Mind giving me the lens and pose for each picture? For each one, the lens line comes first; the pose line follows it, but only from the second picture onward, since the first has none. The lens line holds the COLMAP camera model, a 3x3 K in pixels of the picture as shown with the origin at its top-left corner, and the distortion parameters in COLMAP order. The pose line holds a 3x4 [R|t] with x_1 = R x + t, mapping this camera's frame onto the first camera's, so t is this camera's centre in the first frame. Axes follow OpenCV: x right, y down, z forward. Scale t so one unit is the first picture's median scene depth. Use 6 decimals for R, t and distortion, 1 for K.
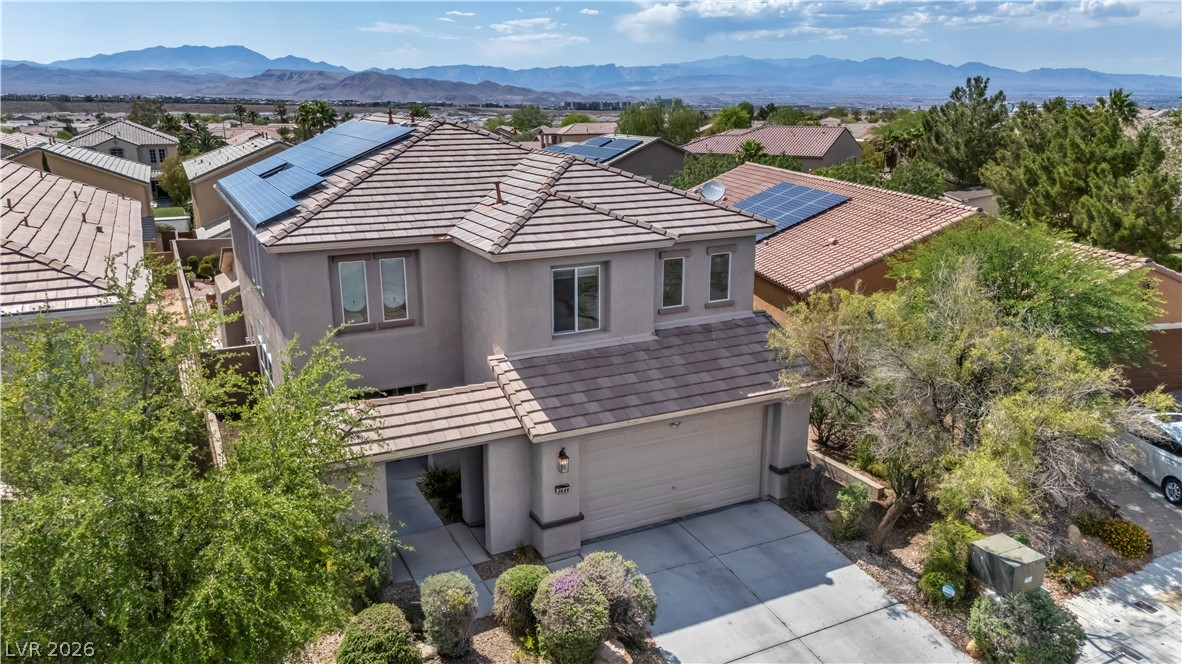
lens RADIAL K [[878.5, 0, 591.0], [0, 878.5, 332.0], [0, 0, 1]] dist [0.069336, -0.056714]
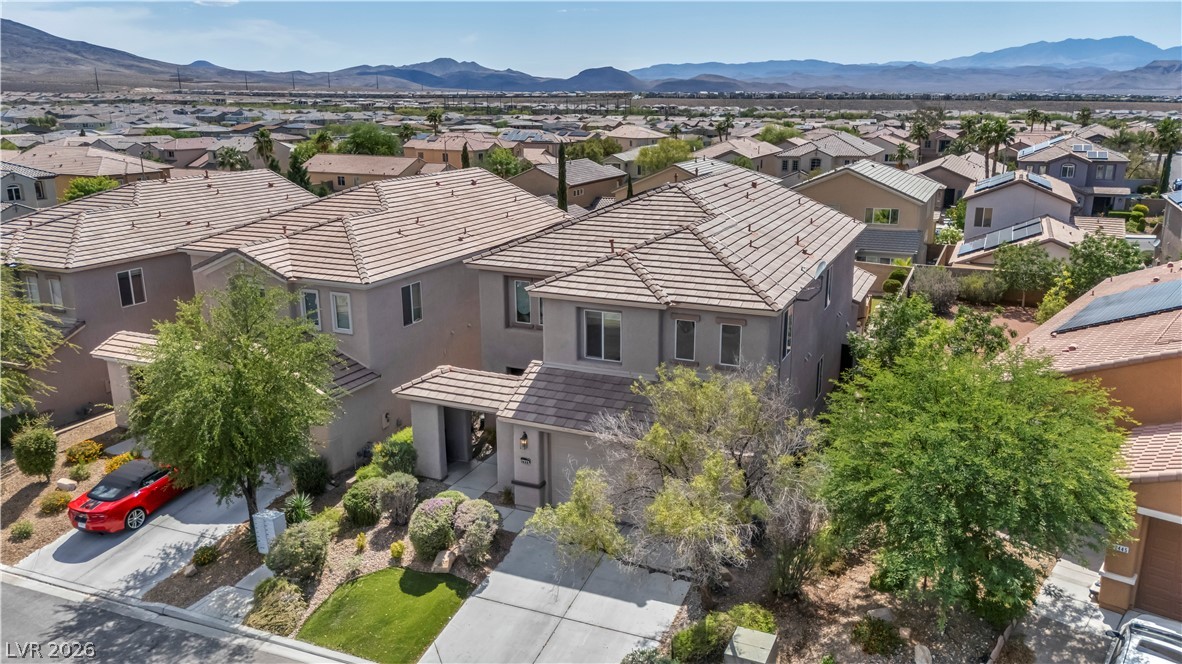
lens RADIAL K [[878.5, 0, 591.0], [0, 878.5, 332.0], [0, 0, 1]] dist [0.069336, -0.056714]
pose [[0.638004, 0.202785, -0.742852, 1.028717], [-0.199451, 0.975298, 0.094938, -0.176813], [0.743754, 0.087593, 0.662689, 0.121363]]
